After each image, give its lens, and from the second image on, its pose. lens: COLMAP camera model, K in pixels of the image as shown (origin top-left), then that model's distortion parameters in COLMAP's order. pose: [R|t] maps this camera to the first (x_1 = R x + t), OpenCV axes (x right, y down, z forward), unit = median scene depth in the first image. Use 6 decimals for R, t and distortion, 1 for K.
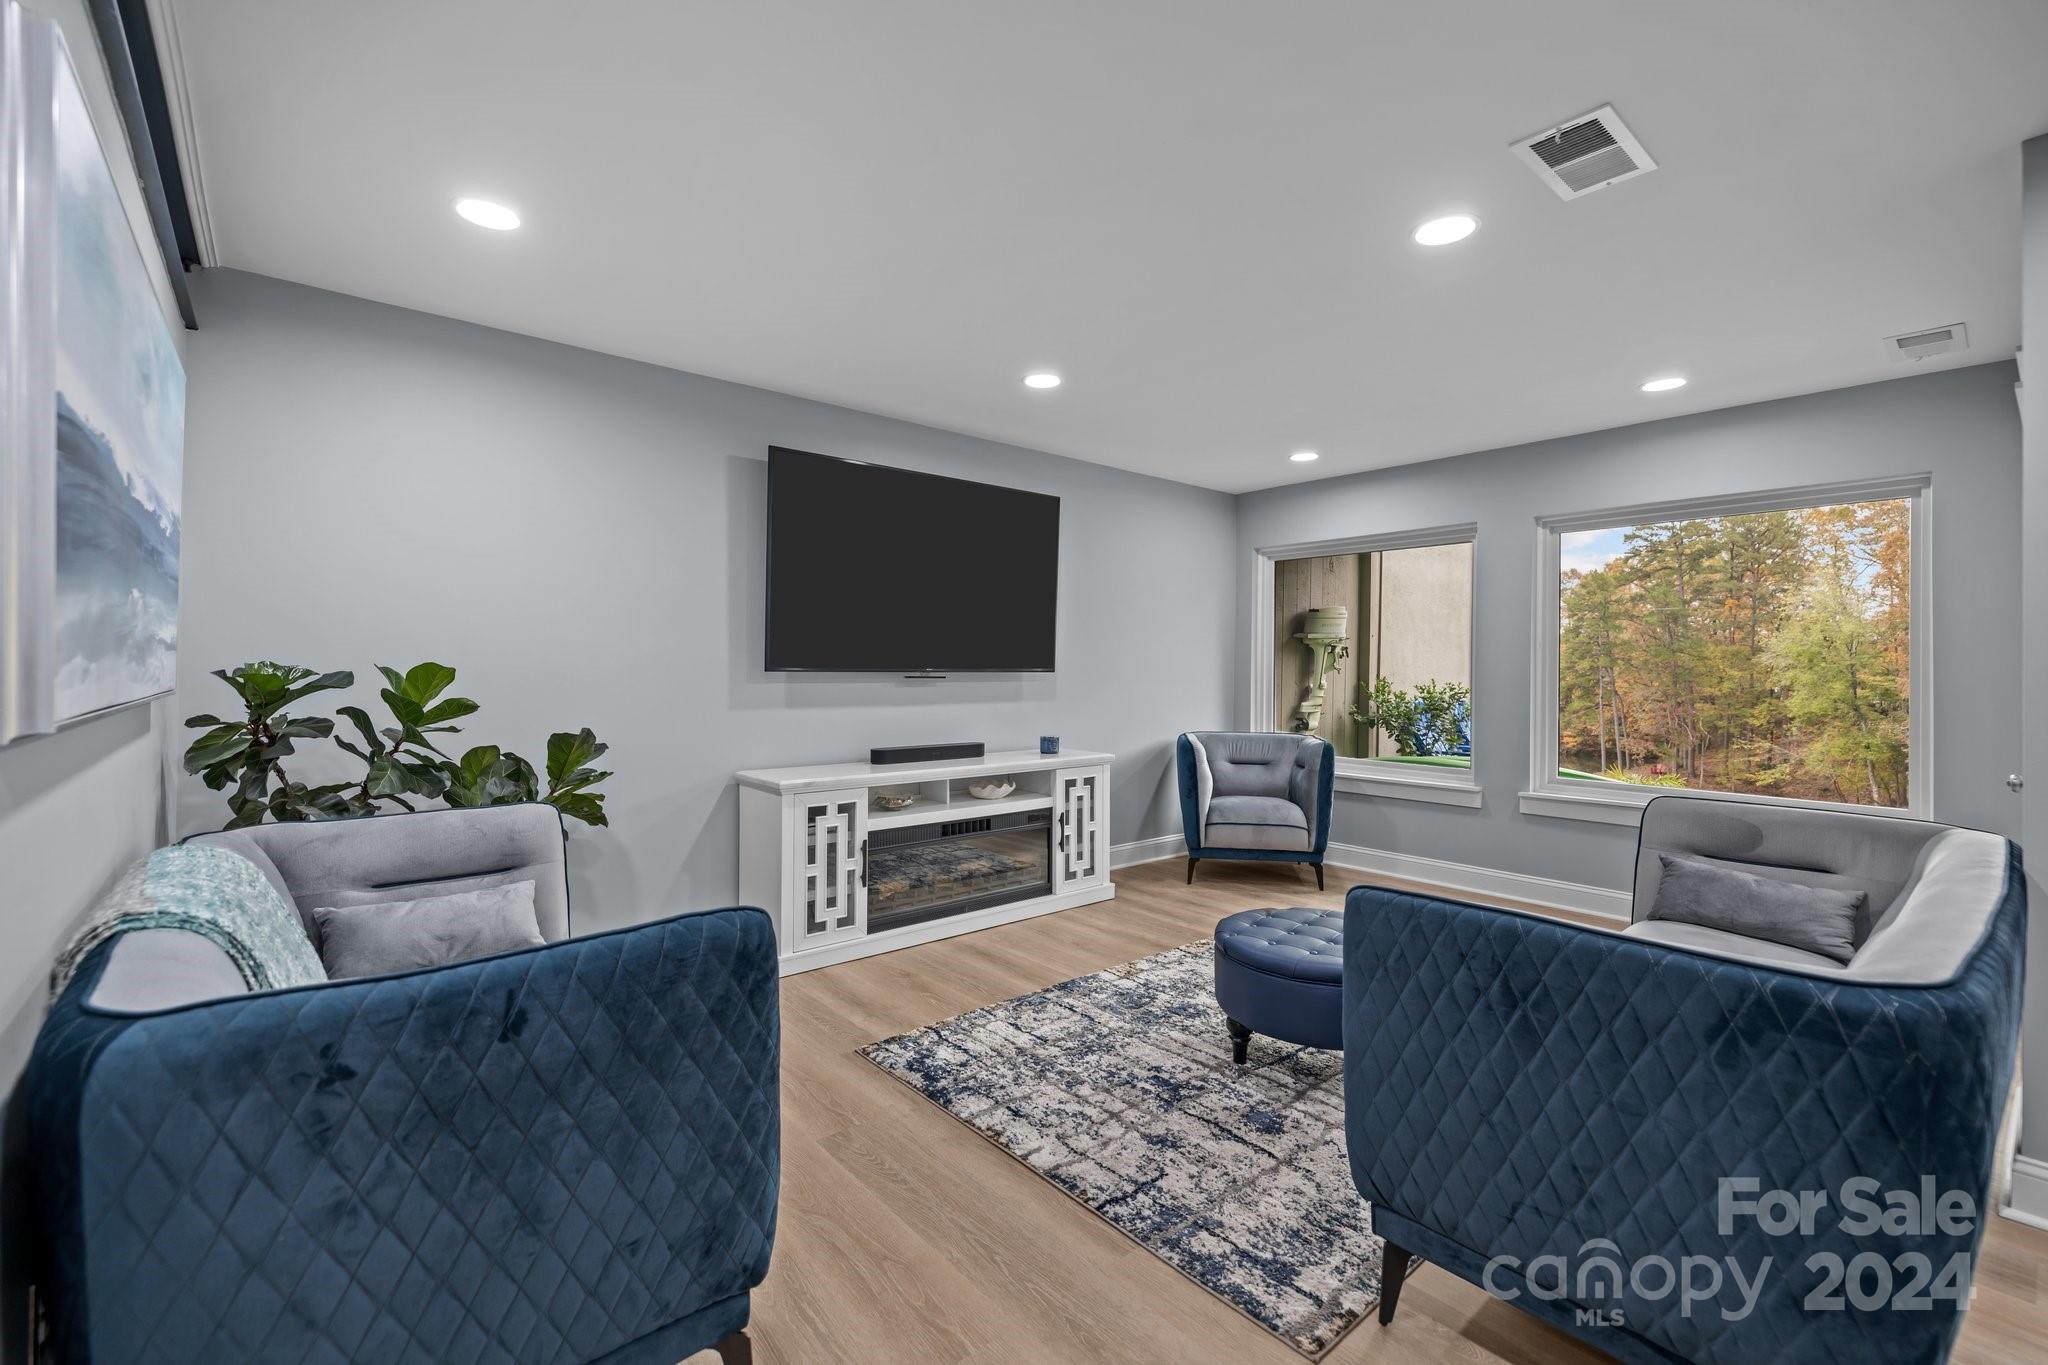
lens RADIAL K [[869.1, 0, 1019.0], [0, 869.1, 673.6], [0, 0, 1]] dist [0.001310, -0.000425]
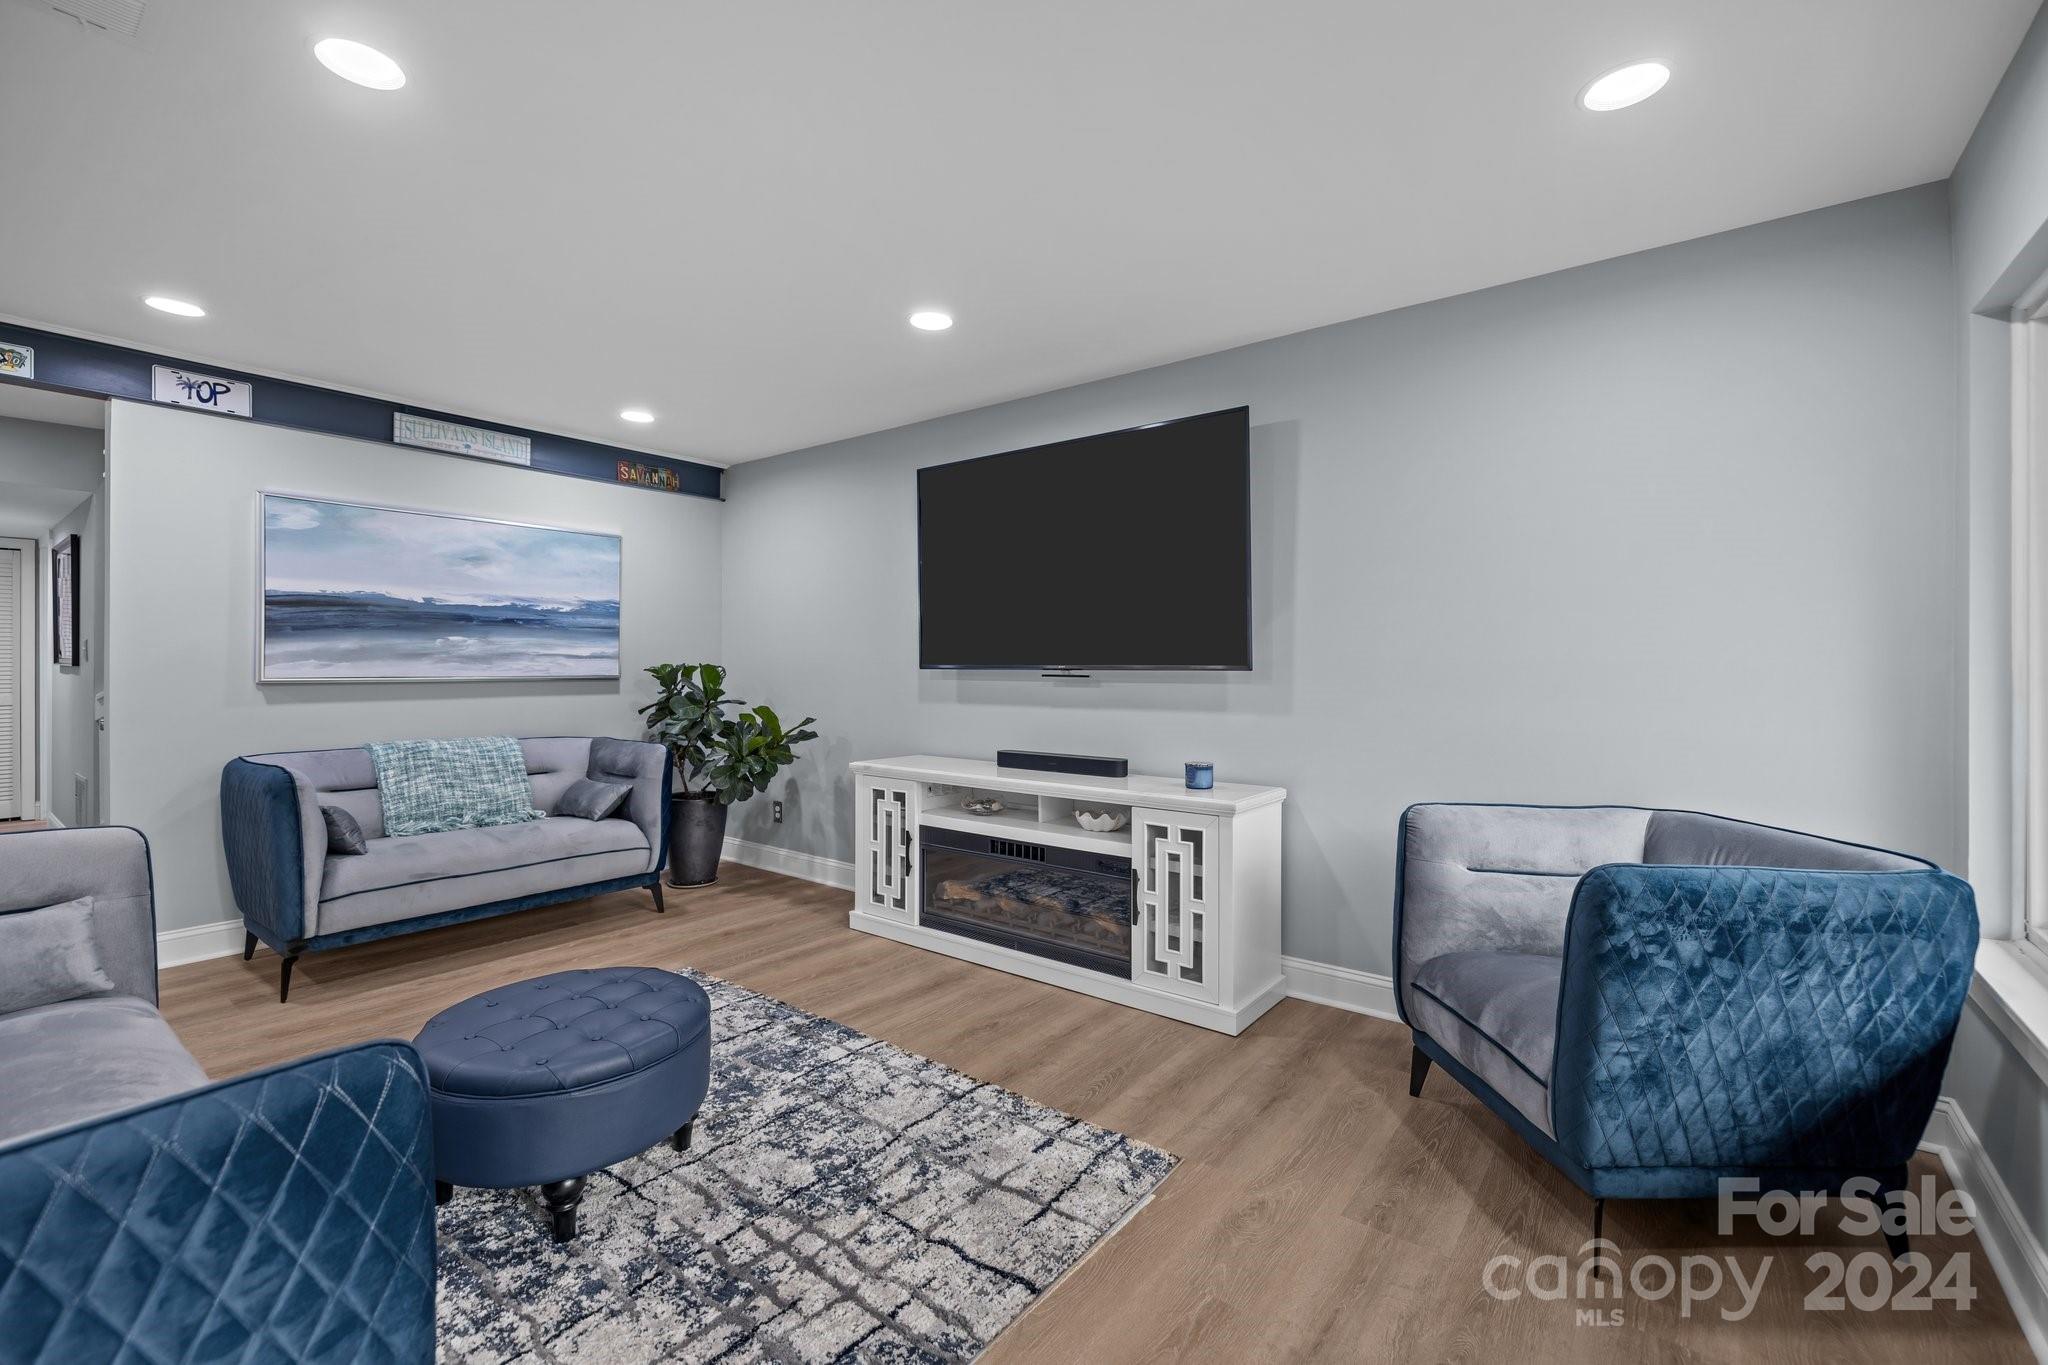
lens RADIAL K [[869.1, 0, 1027.0], [0, 869.1, 678.3], [0, 0, 1]] dist [0.001310, -0.000425]
pose [[0.207869, 0.006790, -0.978133, 0.773054], [-0.008011, 0.999954, 0.005239, 0.002336], [0.978124, 0.006746, 0.207914, 0.821706]]
